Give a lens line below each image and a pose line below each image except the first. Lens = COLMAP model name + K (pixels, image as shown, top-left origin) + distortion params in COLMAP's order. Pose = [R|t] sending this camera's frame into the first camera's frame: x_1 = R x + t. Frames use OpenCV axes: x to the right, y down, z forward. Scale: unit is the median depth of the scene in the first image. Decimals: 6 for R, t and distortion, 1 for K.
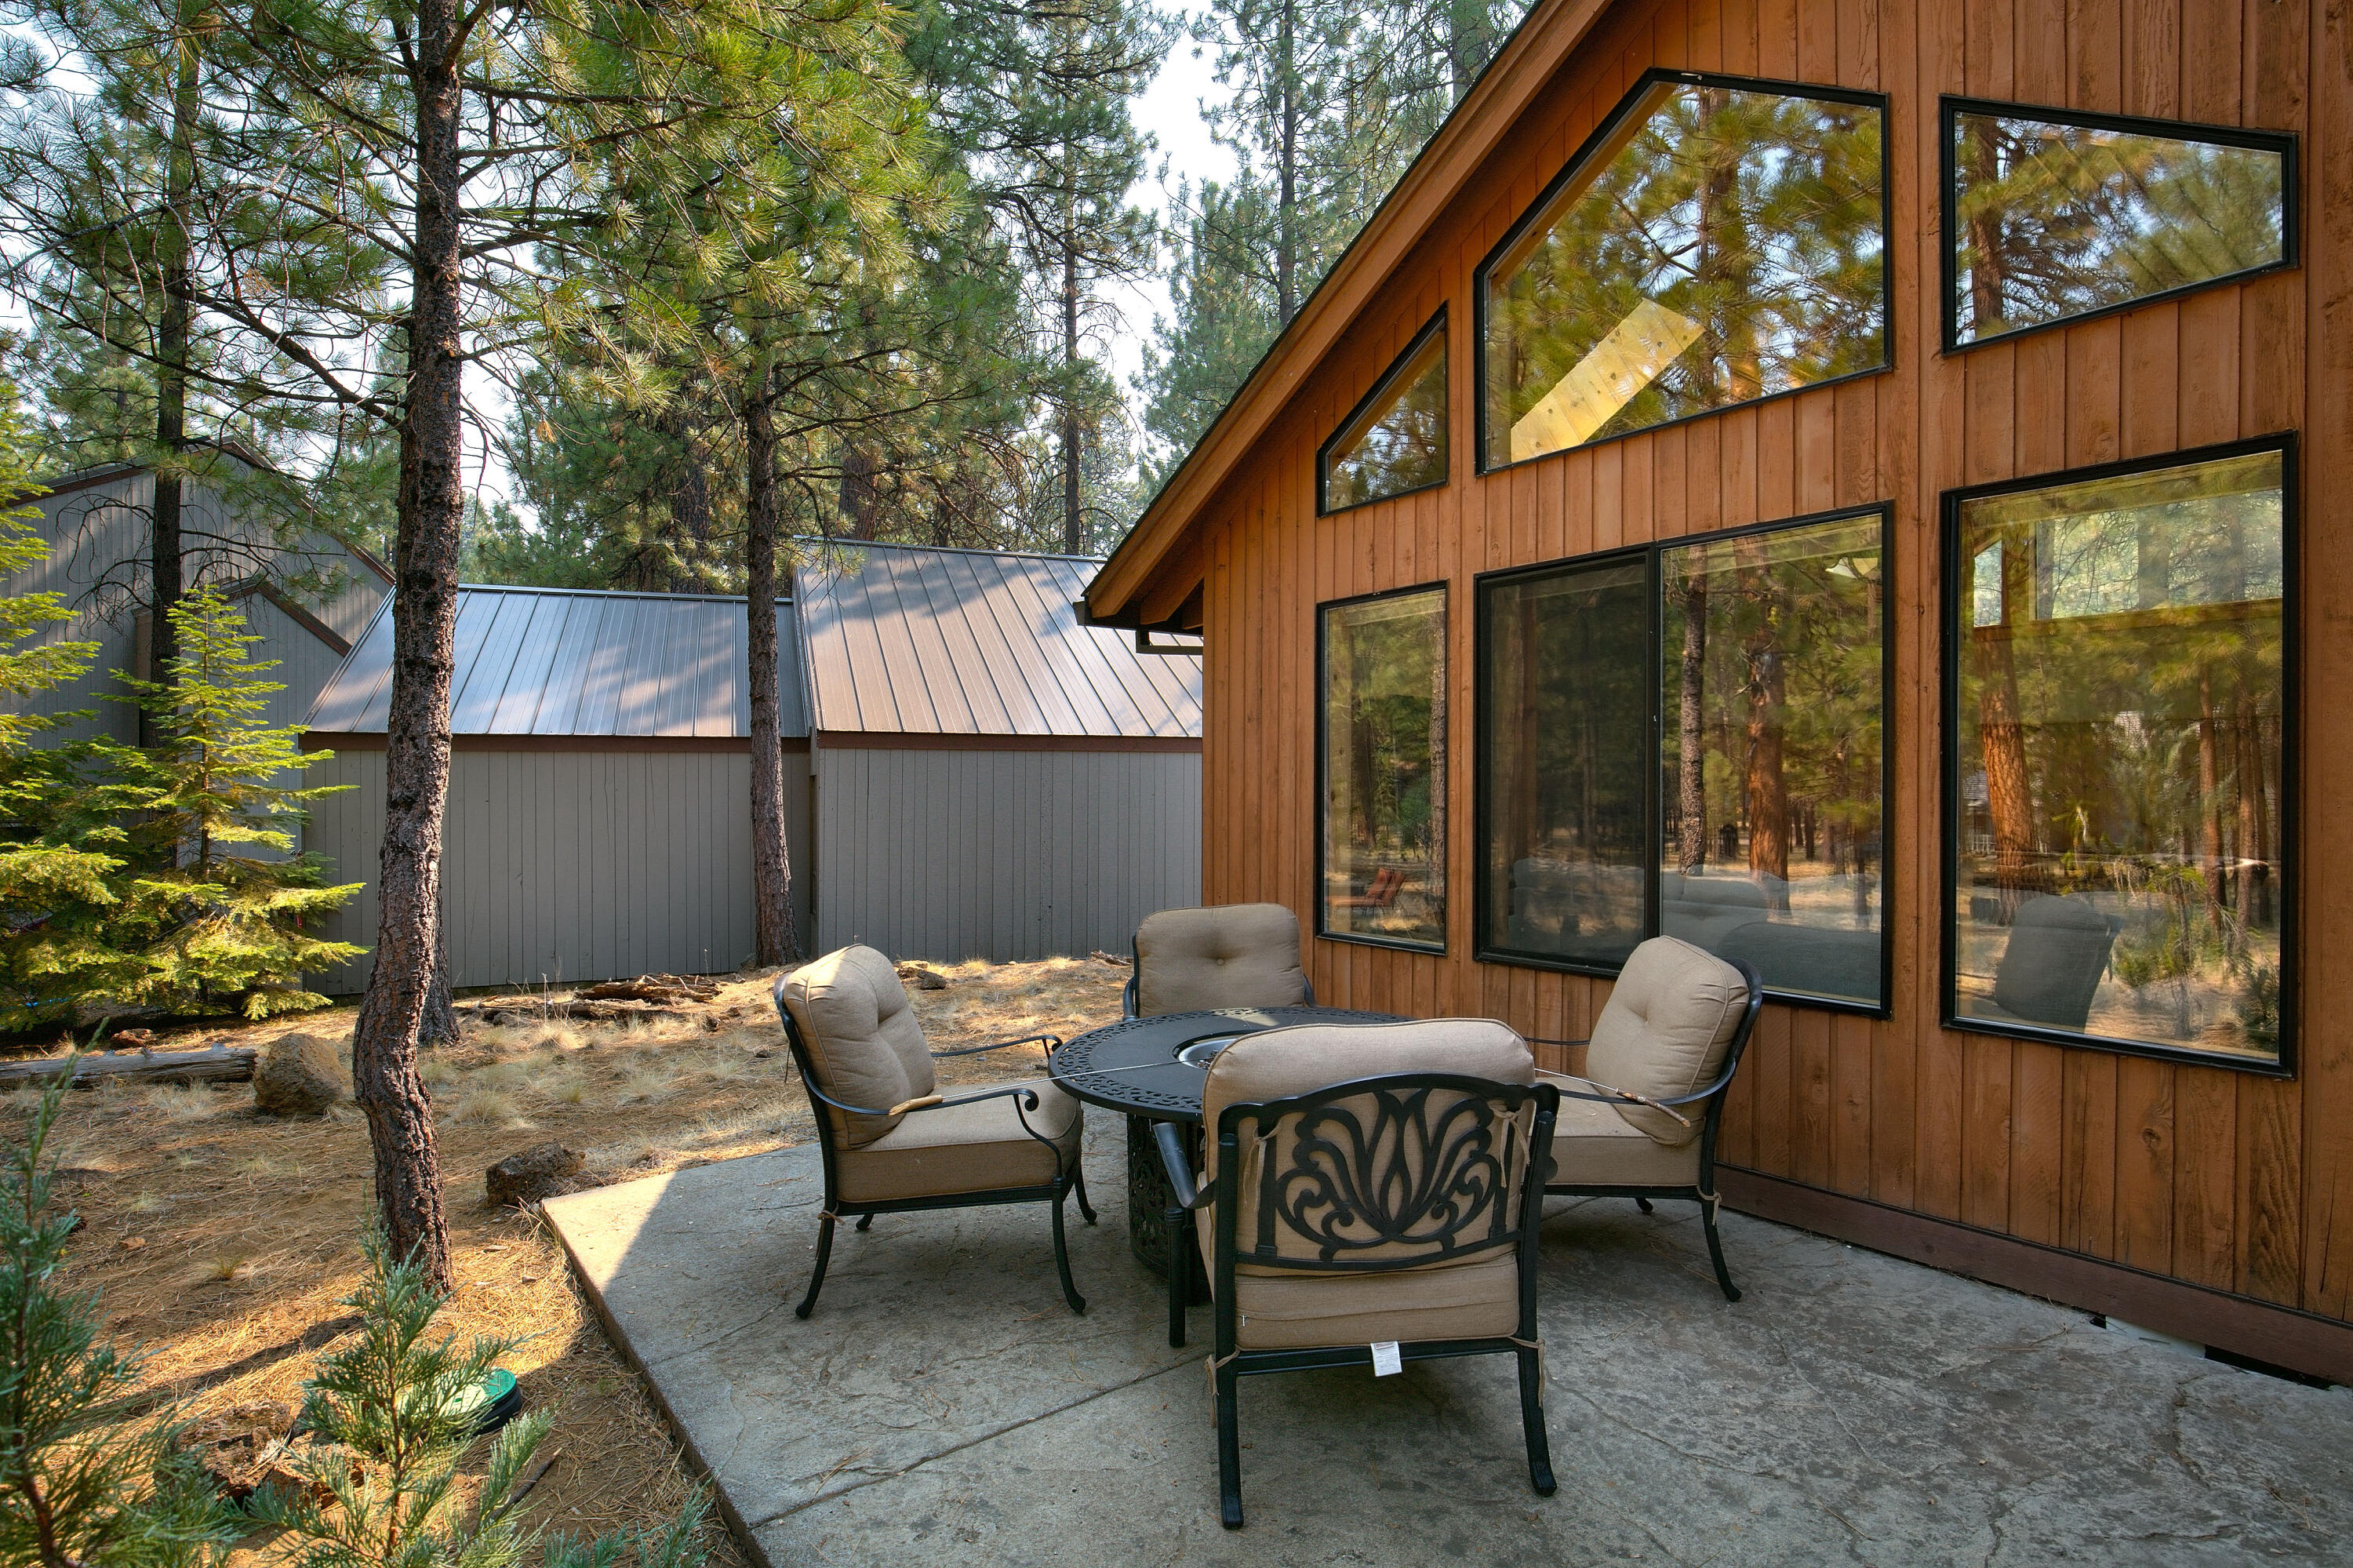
lens RADIAL K [[1157.3, 0, 1176.5], [0, 1157.3, 784.0], [0, 0, 1]] dist [-0.001716, -0.000221]
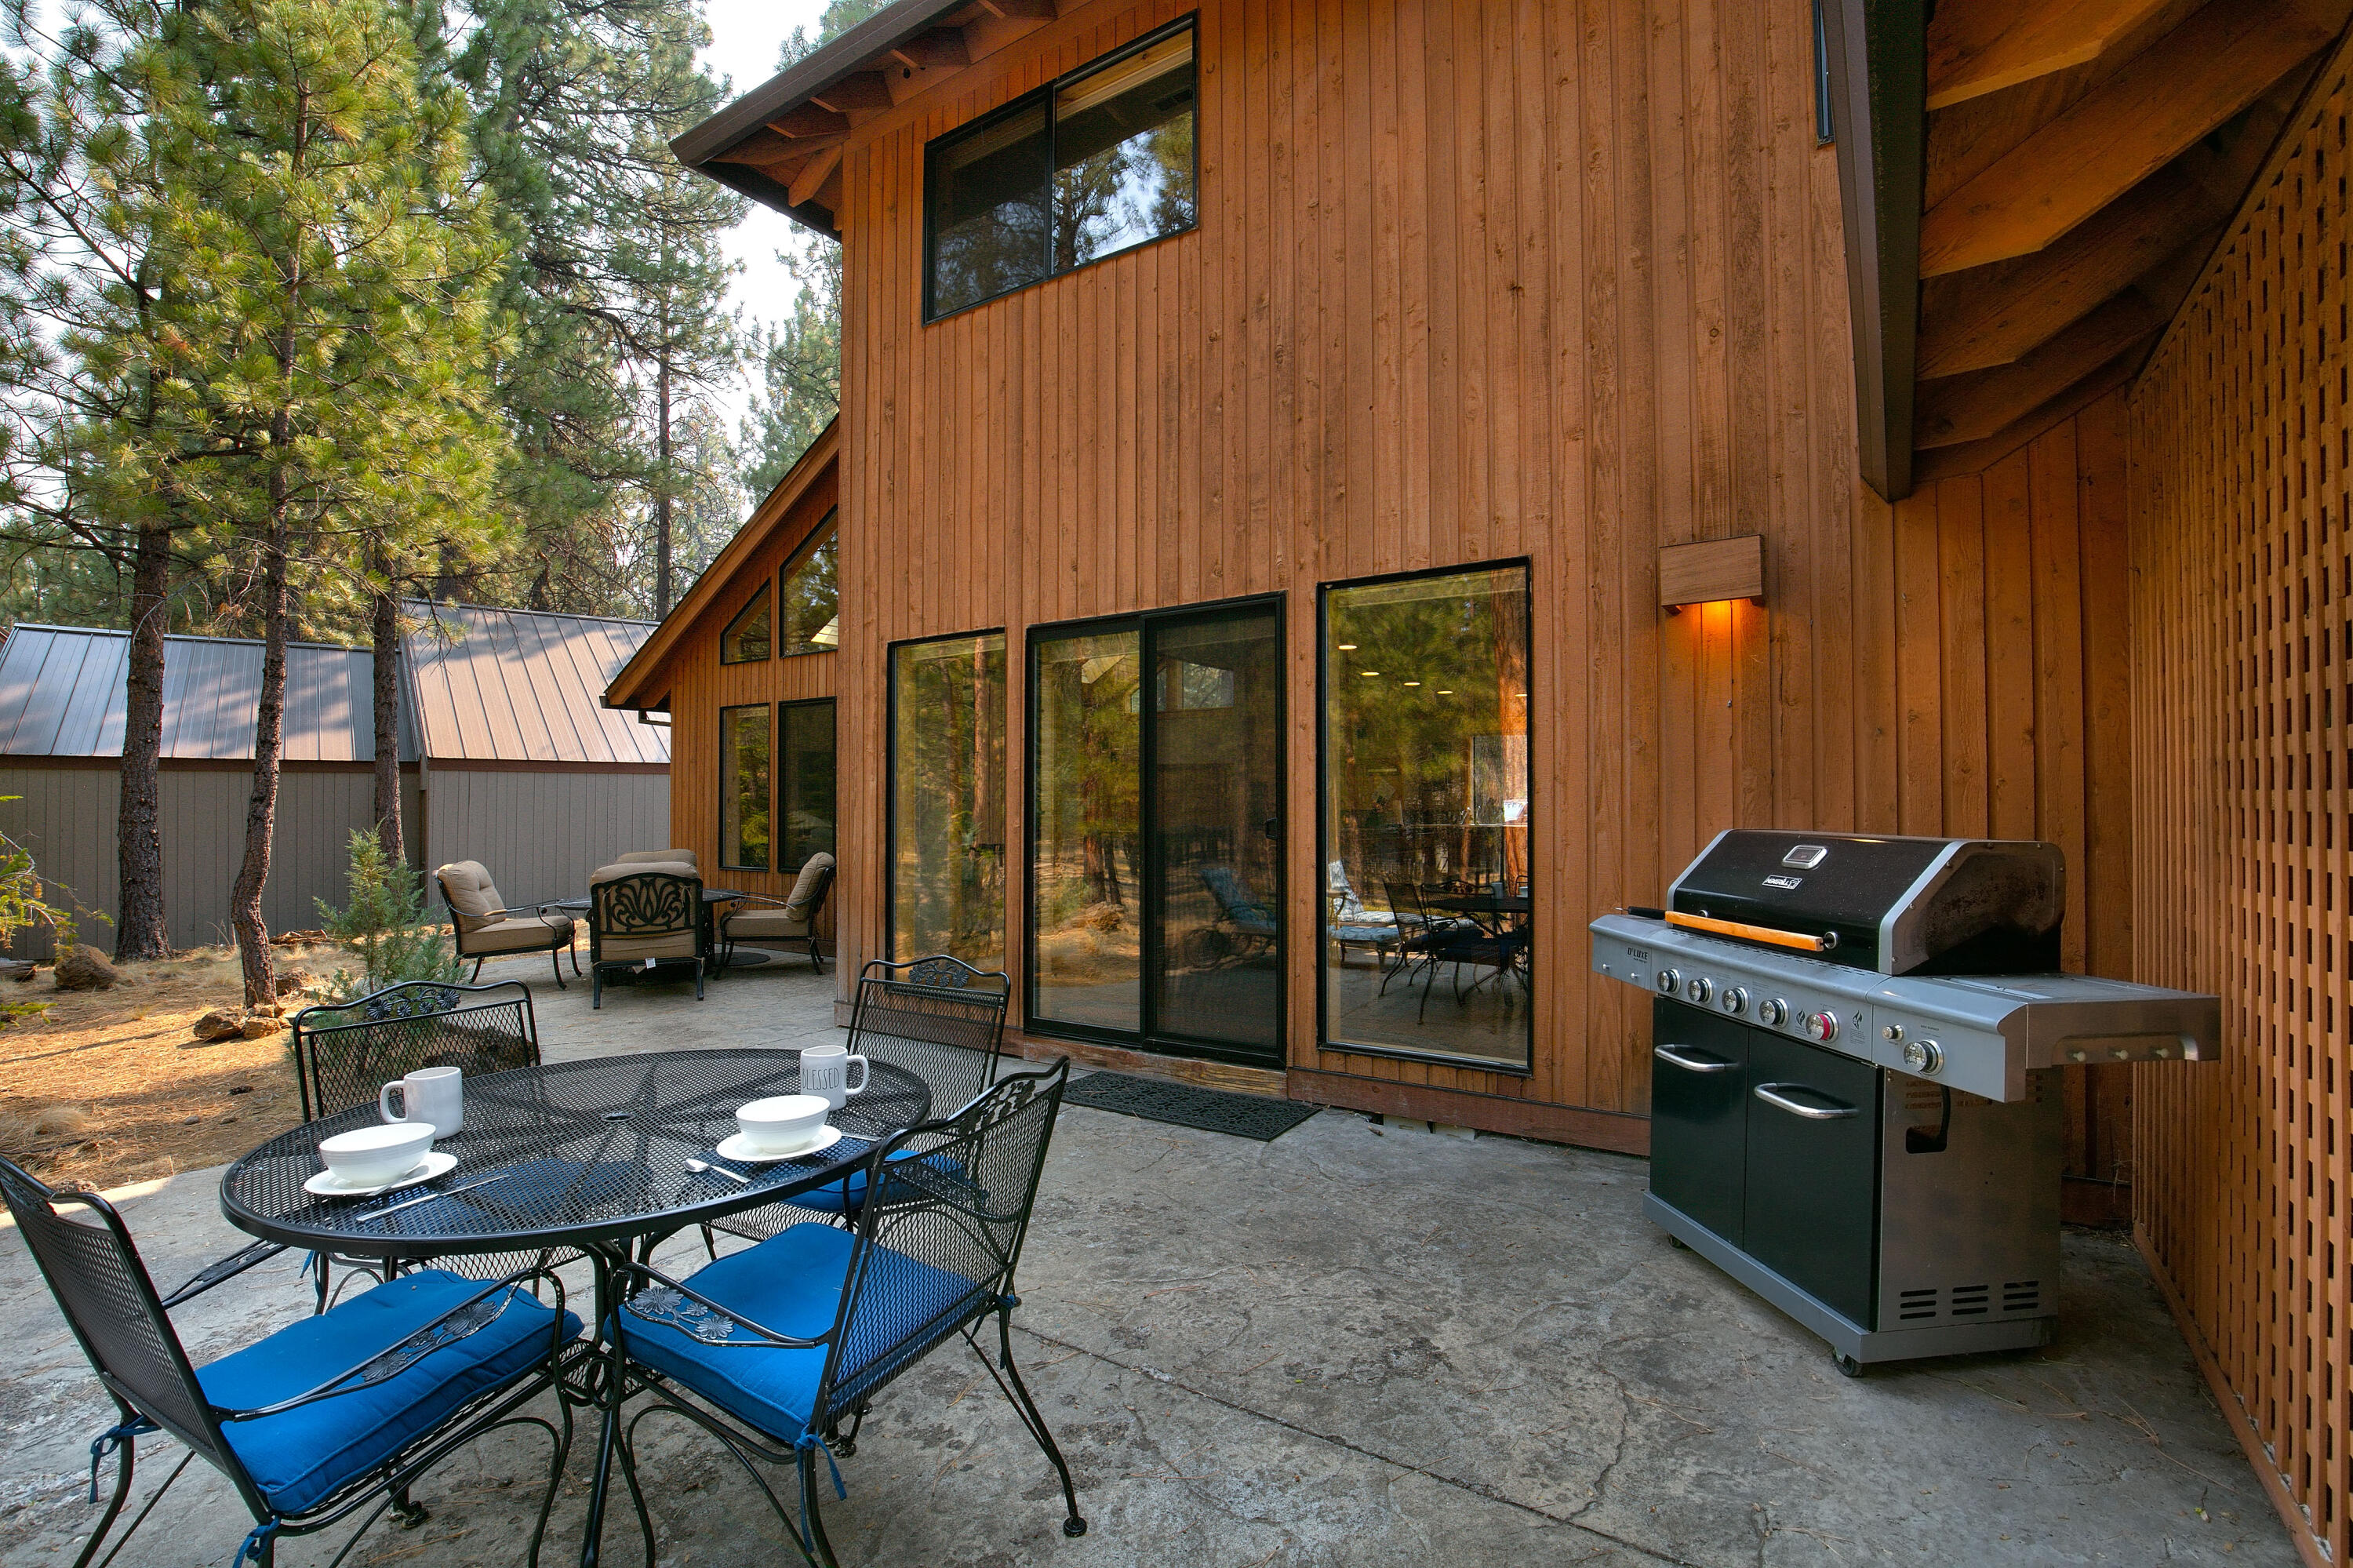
lens RADIAL K [[1072.7, 0, 1156.0], [0, 1072.7, 787.7], [0, 0, 1]] dist [-0.020010, 0.000553]
pose [[0.950073, 0.004474, 0.311995, 0.131328], [-0.000667, 0.999924, -0.012306, 0.005533], [-0.312026, 0.011483, 0.950004, -0.520939]]
